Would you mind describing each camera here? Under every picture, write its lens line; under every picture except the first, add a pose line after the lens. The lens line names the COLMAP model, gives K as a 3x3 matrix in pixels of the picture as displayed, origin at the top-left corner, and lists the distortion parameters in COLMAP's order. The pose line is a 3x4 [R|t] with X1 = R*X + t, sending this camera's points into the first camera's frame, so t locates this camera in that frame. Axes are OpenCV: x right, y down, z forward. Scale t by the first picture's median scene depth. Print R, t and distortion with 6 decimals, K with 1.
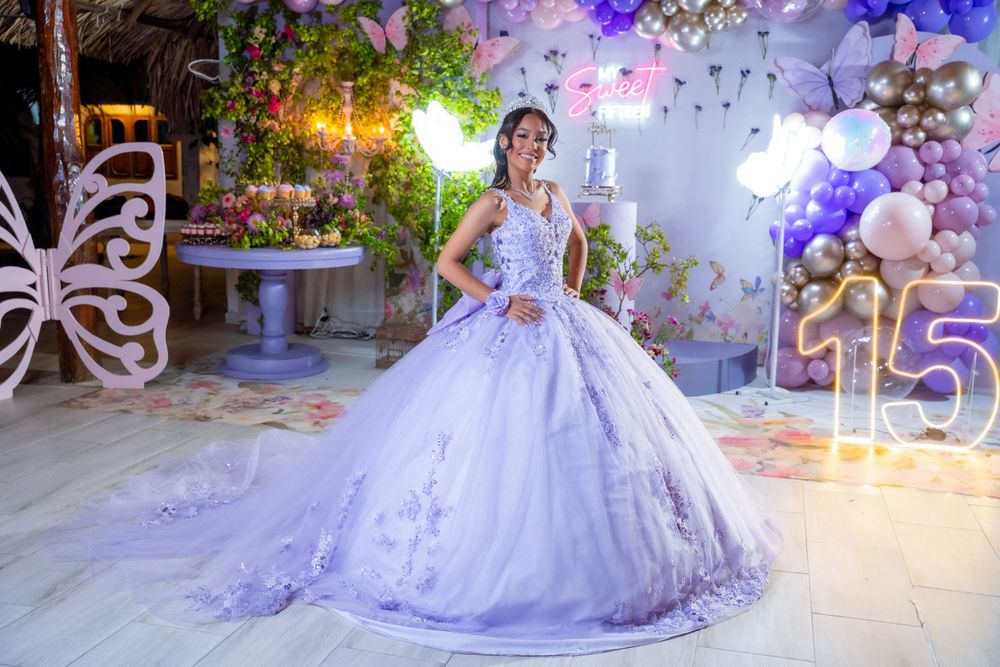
lens RADIAL K [[980.4, 0, 498.9], [0, 980.4, 325.9], [0, 0, 1]] dist [-0.006284, 0.000000]
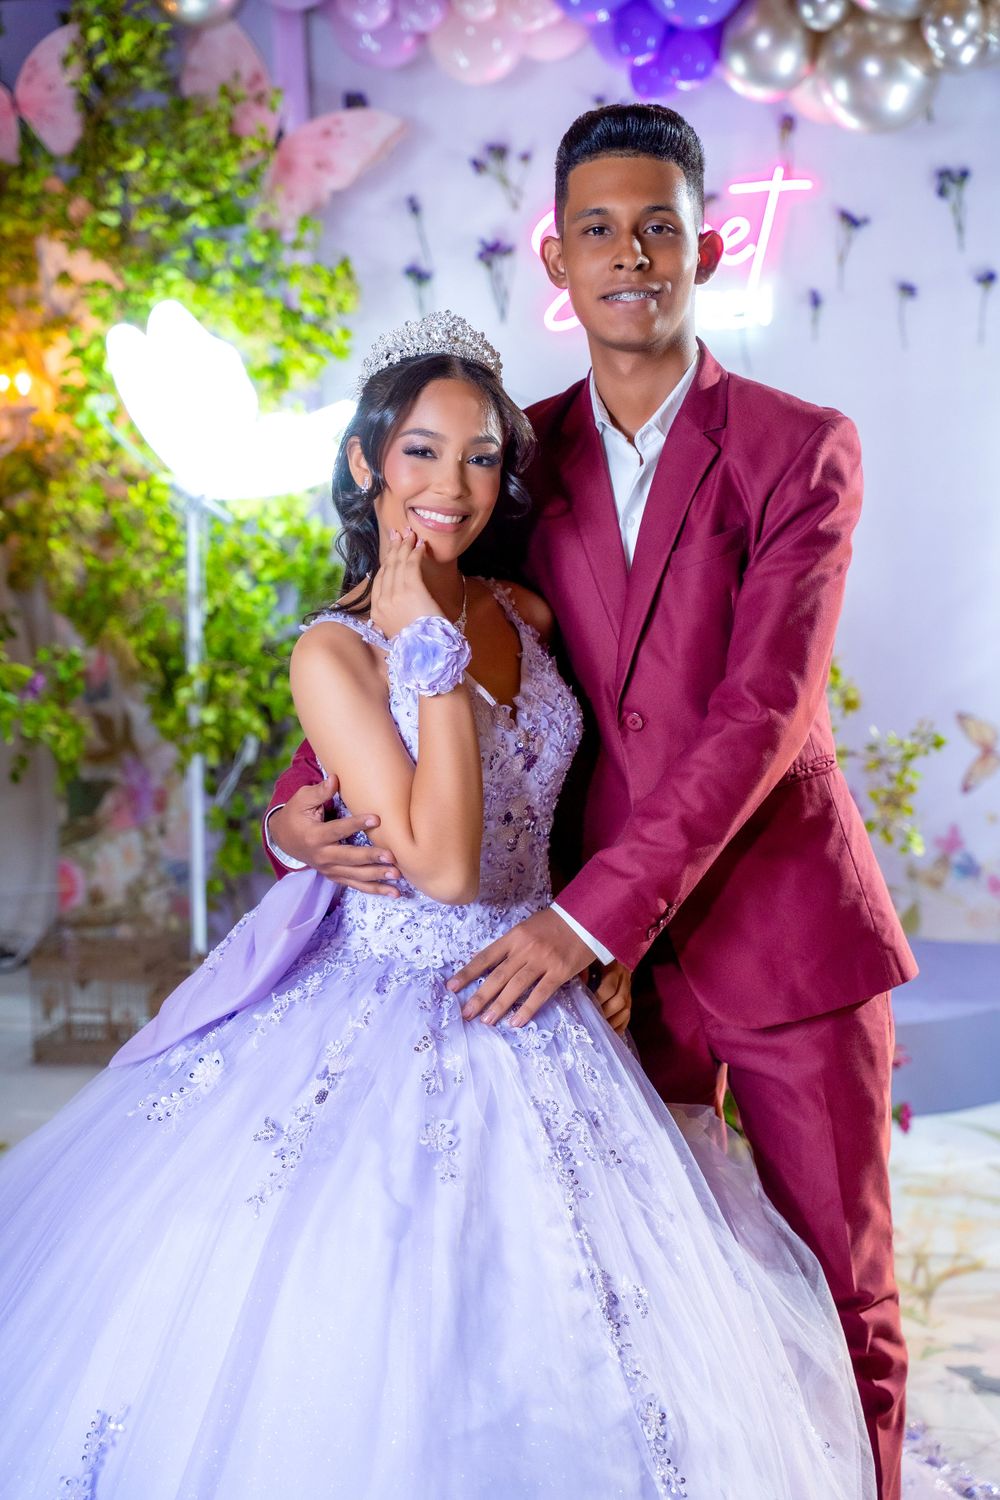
lens RADIAL K [[2453.2, 0, 492.0], [0, 2453.2, 748.9], [0, 0, 1]] dist [0.246044, 0.000000]
pose [[0.997551, -0.045918, 0.052757, -0.003987], [0.047471, 0.998464, -0.028563, -0.035560], [-0.051365, 0.030997, 0.998199, 0.101841]]
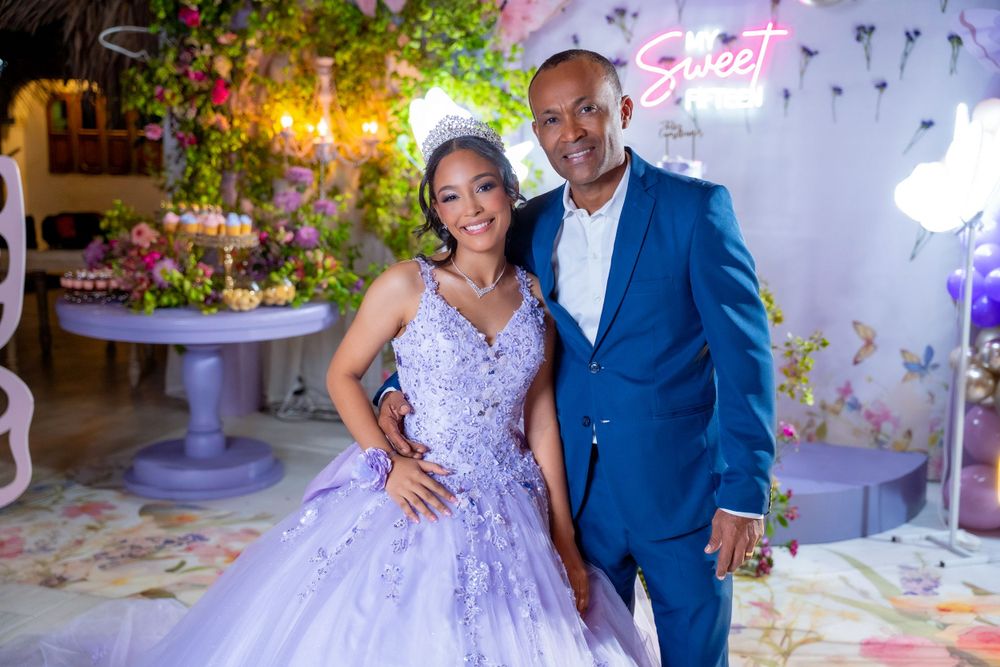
lens RADIAL K [[1193.9, 0, 497.2], [0, 1193.9, 332.8], [0, 0, 1]] dist [0.081929, 0.000000]
pose [[0.996050, 0.005956, -0.088596, 0.047511], [-0.006393, 0.999969, -0.004649, -0.053361], [0.088566, 0.005197, 0.996057, 0.168868]]
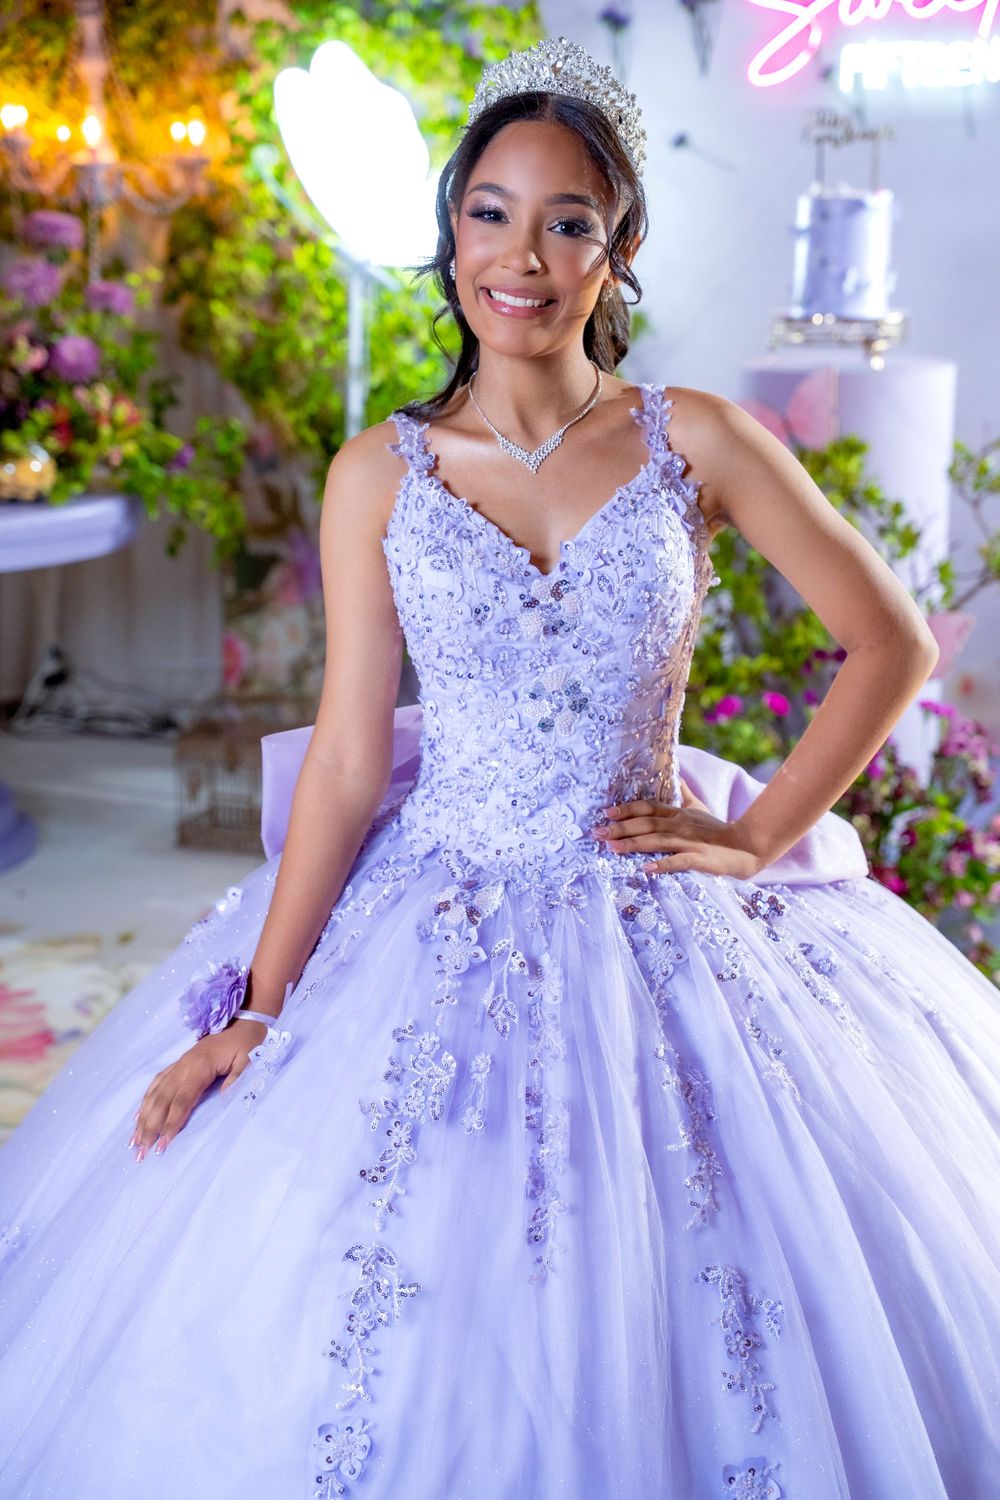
lens RADIAL K [[2294.8, 0, 501.8], [0, 2294.8, 742.1], [0, 0, 1]] dist [0.228825, 0.000000]
pose [[0.999042, 0.000184, -0.043755, 0.022636], [0.002916, 0.997487, 0.070789, -0.049311], [0.043658, -0.070849, 0.996531, 0.196495]]
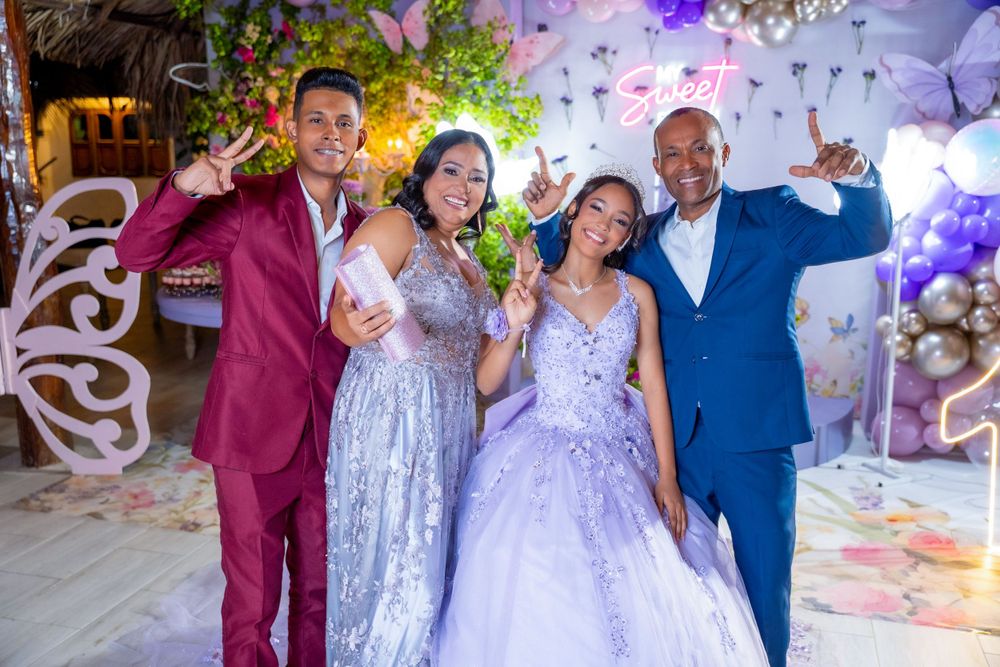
lens RADIAL K [[980.4, 0, 498.9], [0, 980.4, 334.2], [0, 0, 1]] dist [-0.006284, 0.000000]
pose [[0.999856, -0.015876, -0.006057, -0.032536], [0.016076, 0.999274, 0.034554, -0.066937], [0.005504, -0.034646, 0.999384, 0.155387]]
